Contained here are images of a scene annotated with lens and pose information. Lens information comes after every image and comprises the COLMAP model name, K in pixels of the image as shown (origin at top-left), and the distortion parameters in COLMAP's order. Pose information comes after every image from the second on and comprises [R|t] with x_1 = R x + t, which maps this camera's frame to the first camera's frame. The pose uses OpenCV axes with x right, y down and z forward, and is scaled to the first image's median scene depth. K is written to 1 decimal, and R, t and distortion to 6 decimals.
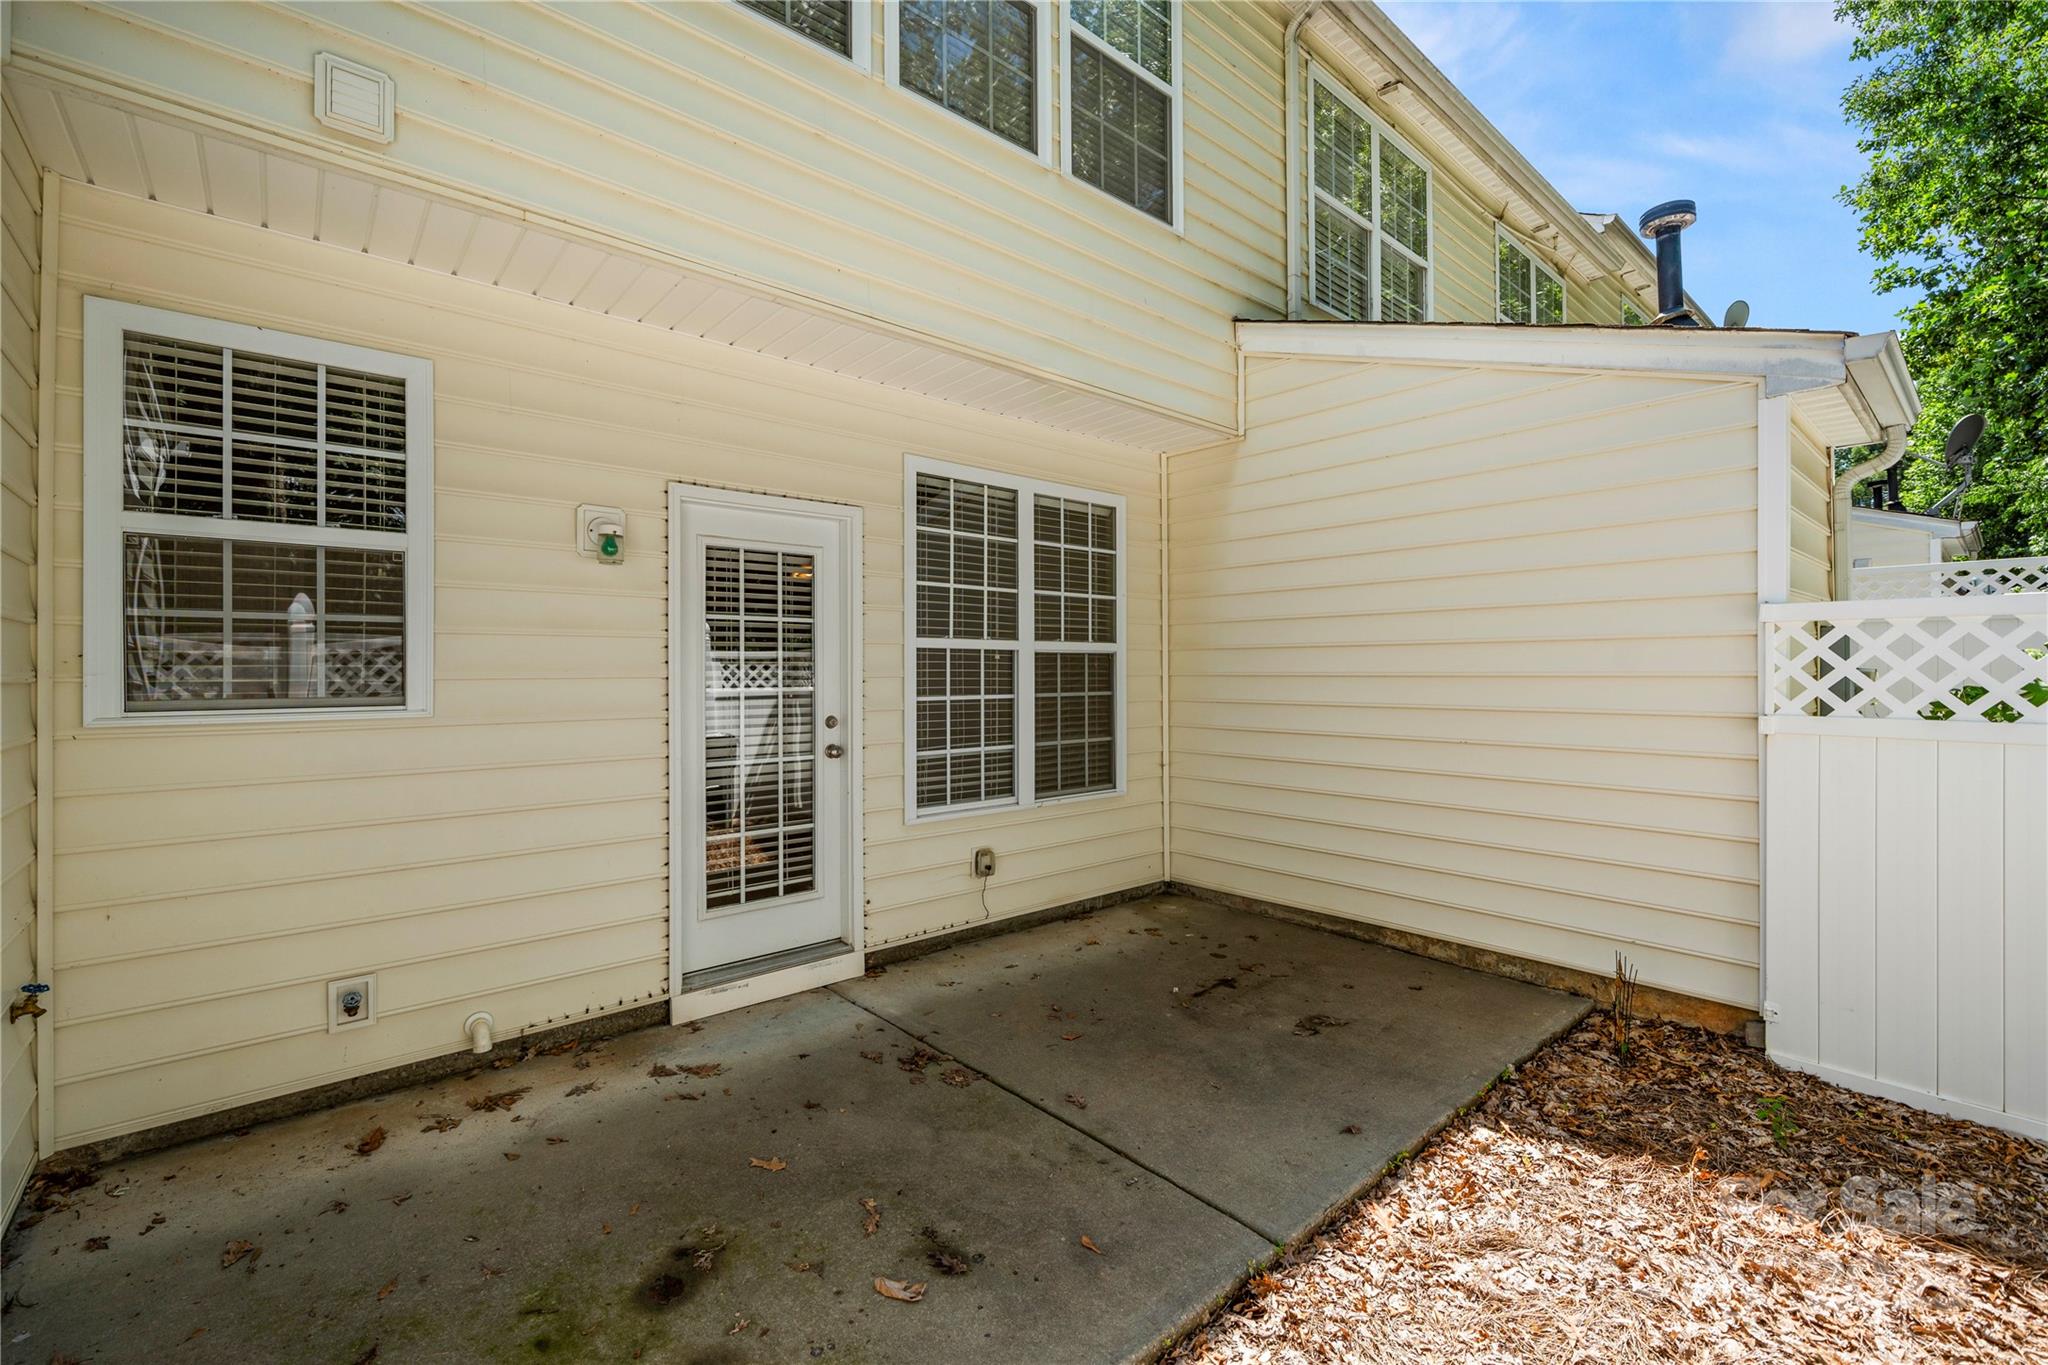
lens RADIAL K [[866.7, 0, 1020.1], [0, 866.7, 670.7], [0, 0, 1]] dist [0.001610, 0.000016]
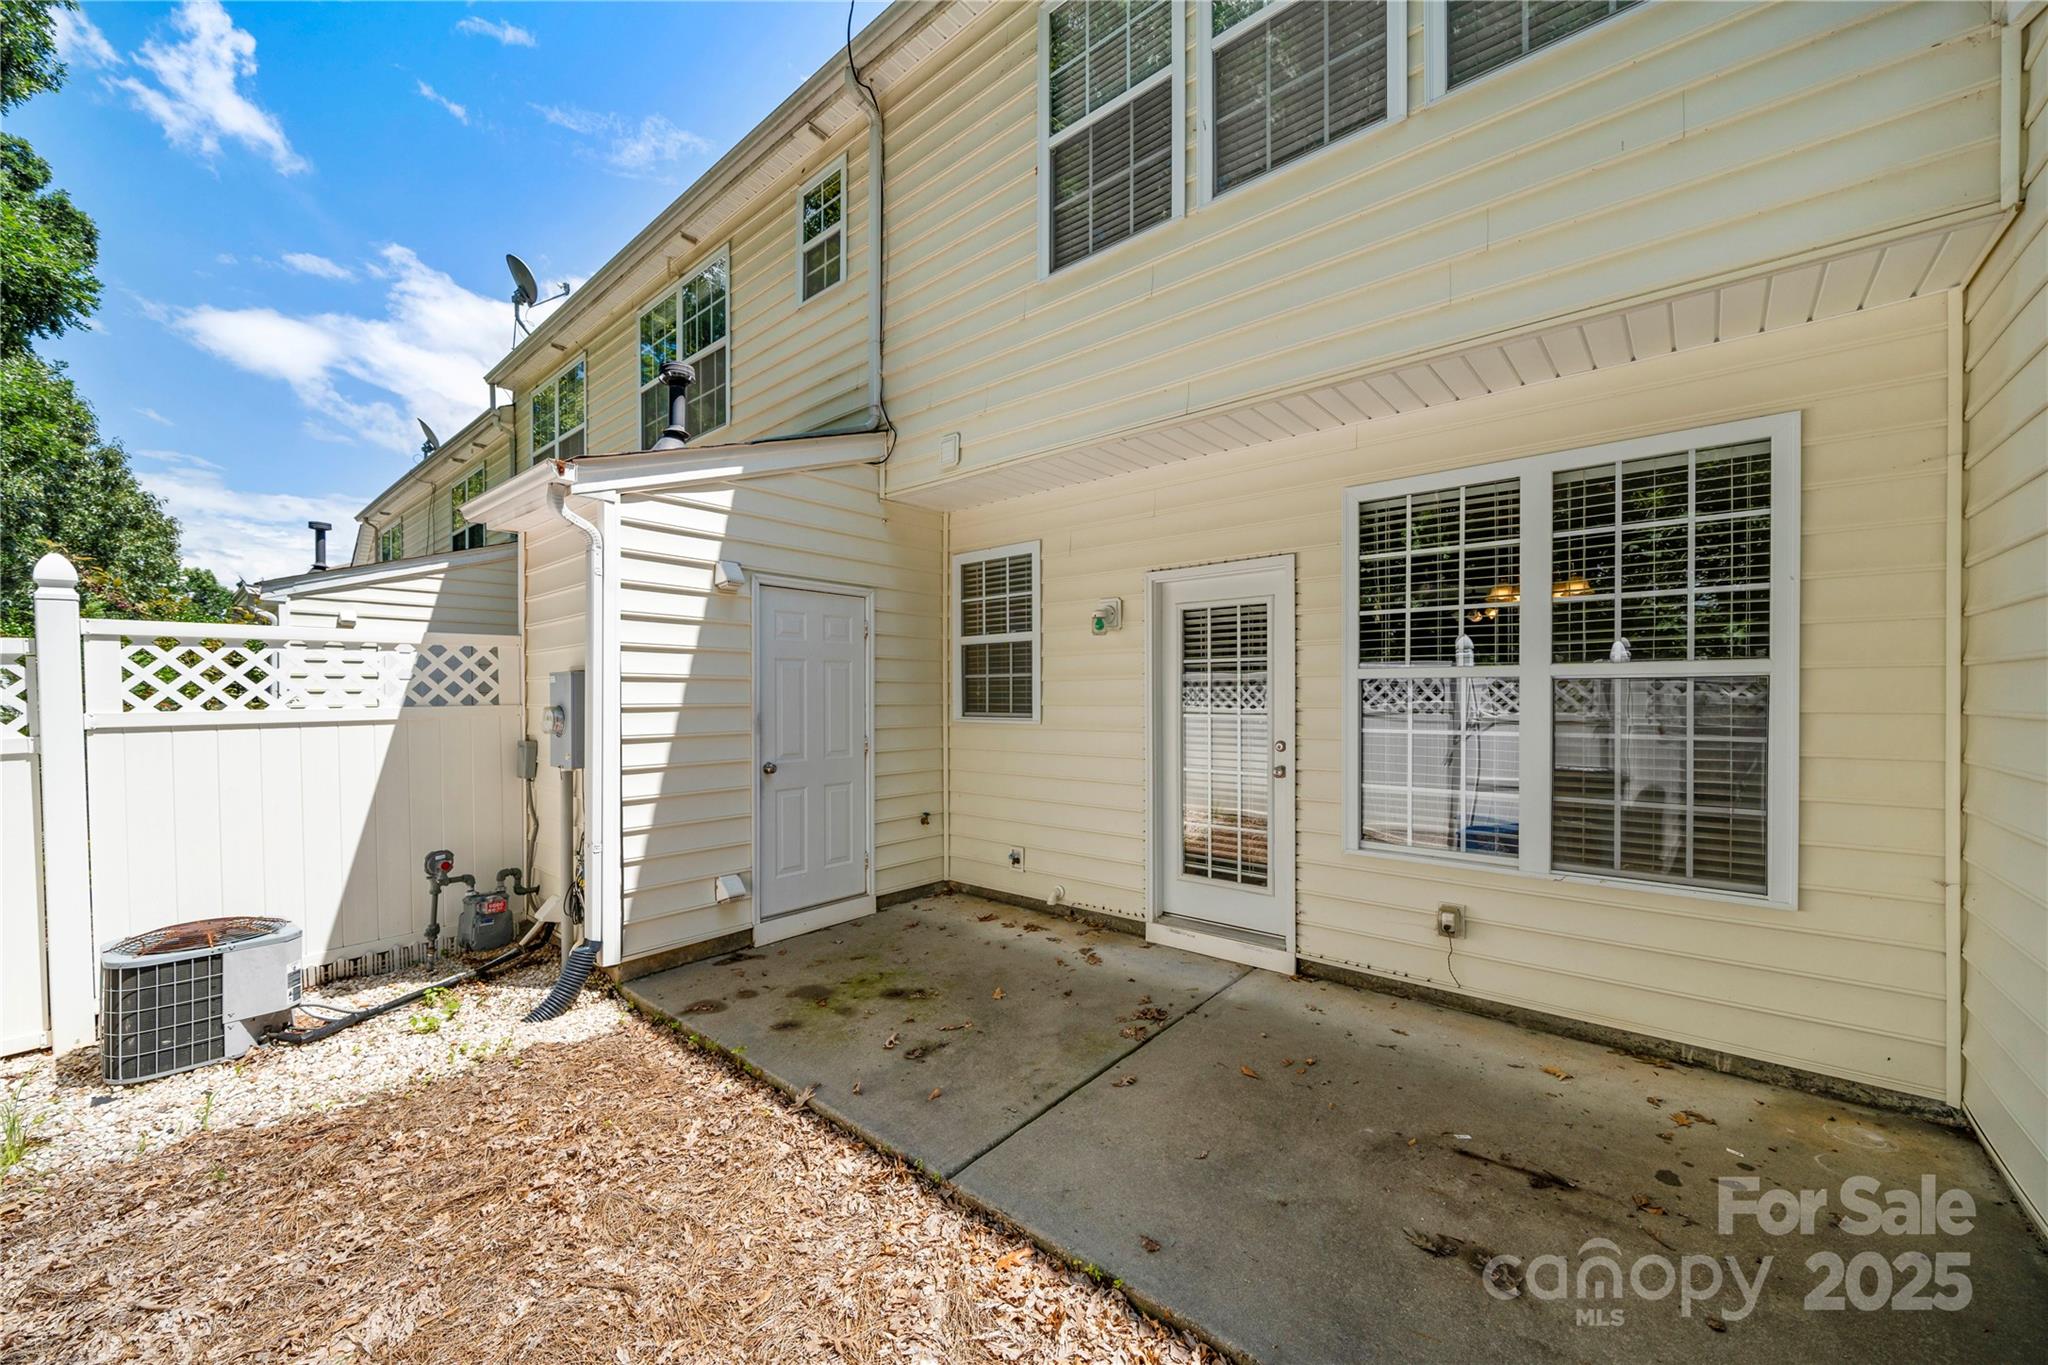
lens RADIAL K [[767.0, 0, 1017.5], [0, 767.0, 709.0], [0, 0, 1]] dist [-0.002706, -0.000068]
pose [[0.146830, 0.017438, -0.989008, 0.810746], [-0.000617, 0.999846, 0.017538, -0.008346], [0.989162, -0.001965, 0.146818, 0.561968]]
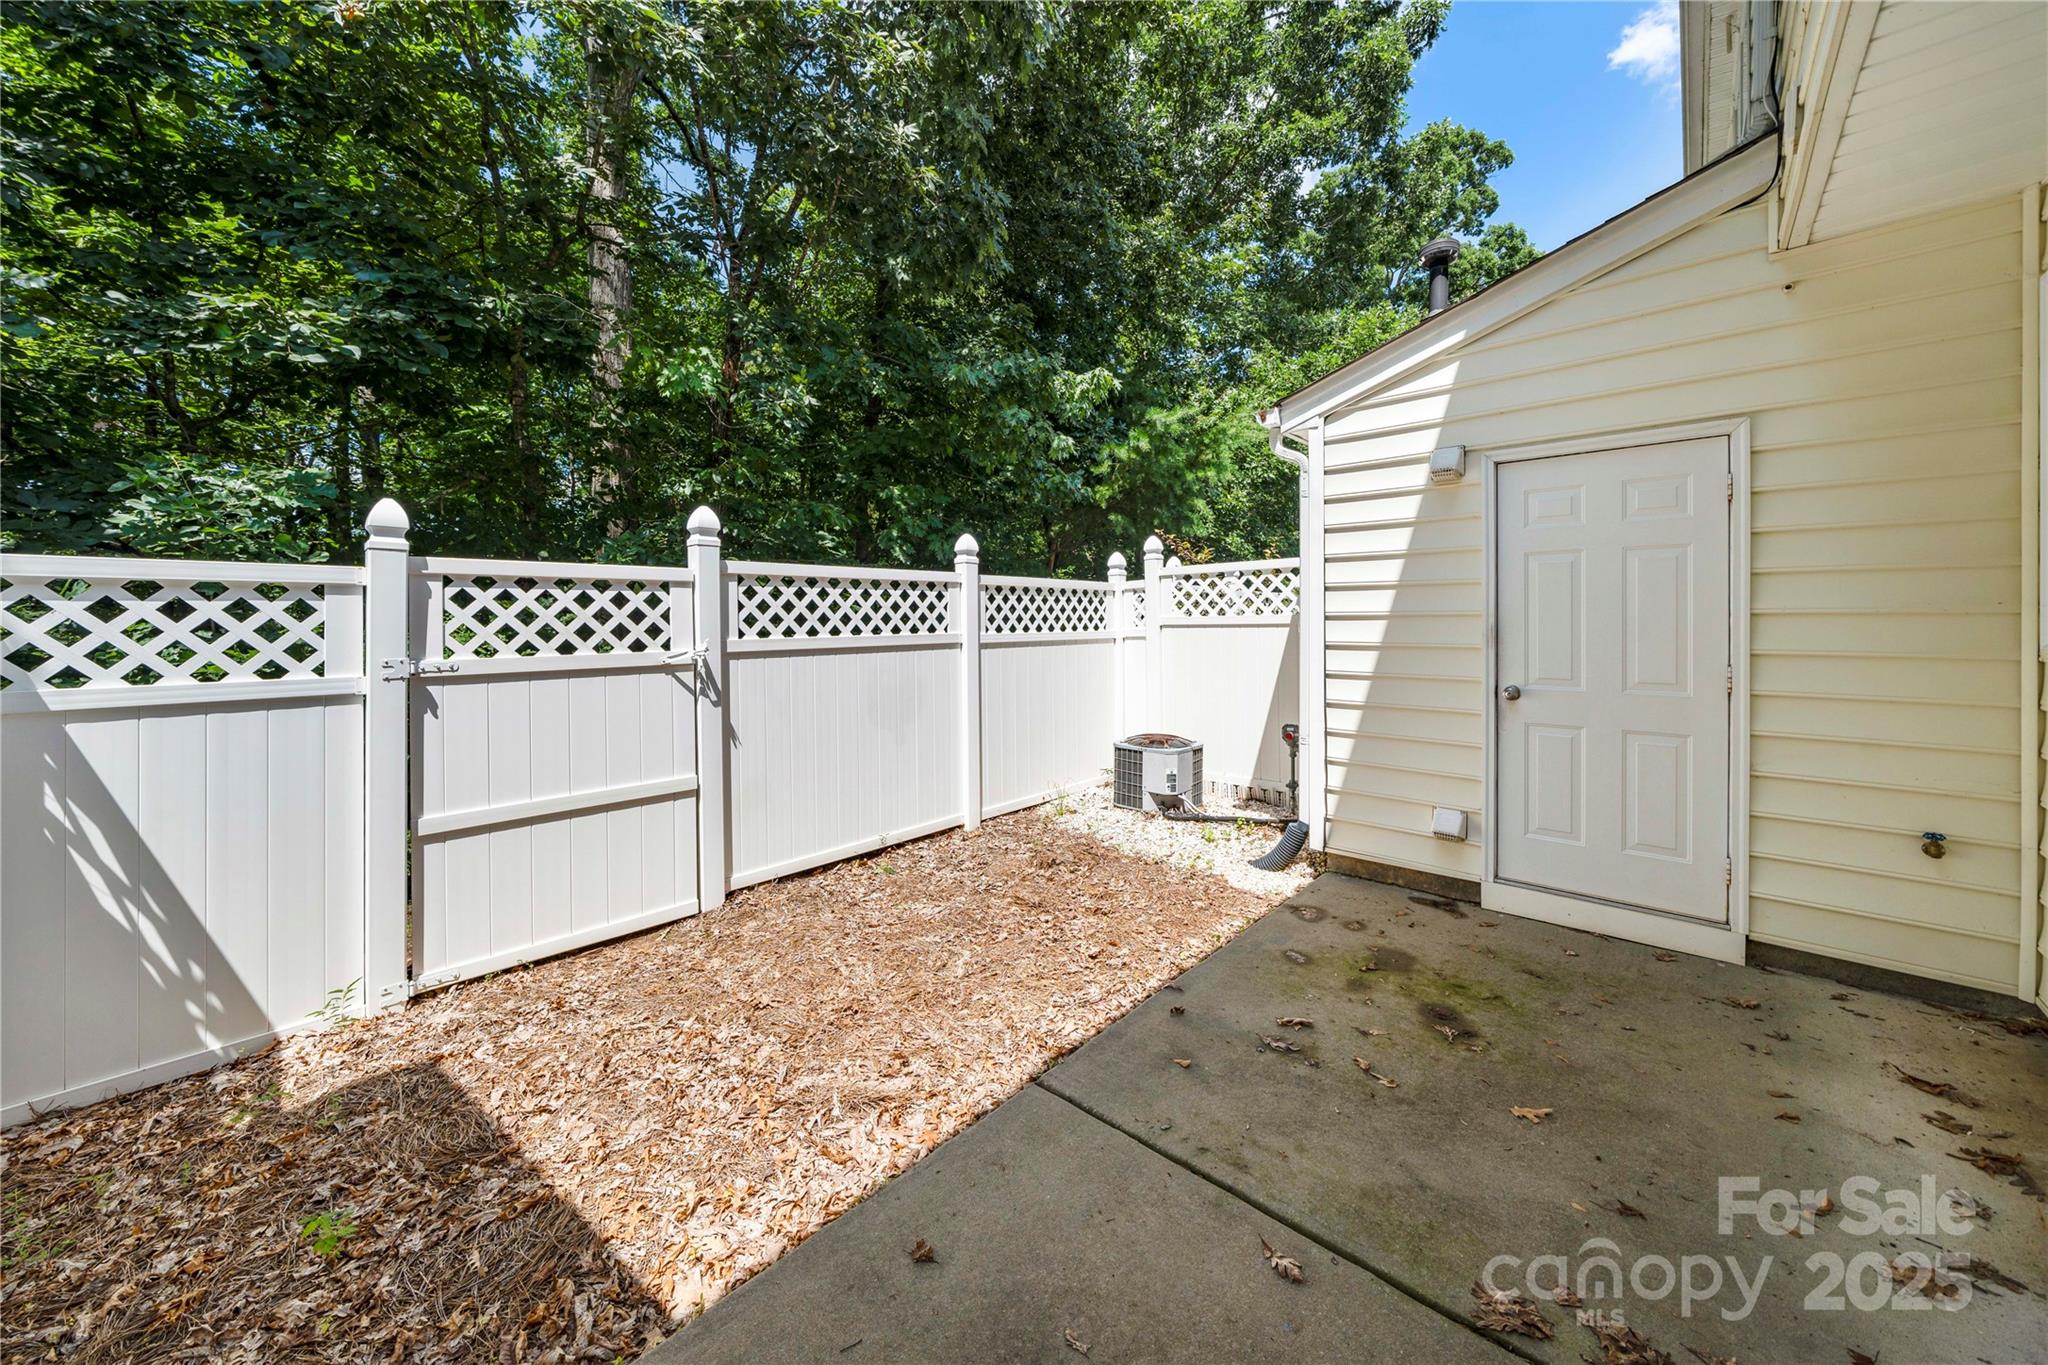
lens RADIAL K [[722.2, 0, 1023.3], [0, 722.2, 619.4], [0, 0, 1]] dist [-0.000903, -0.000117]
pose [[-0.994393, 0.011365, -0.105133, 0.246100], [0.010442, 0.999902, 0.009328, -0.000189], [0.105228, 0.008178, -0.994414, 1.196486]]
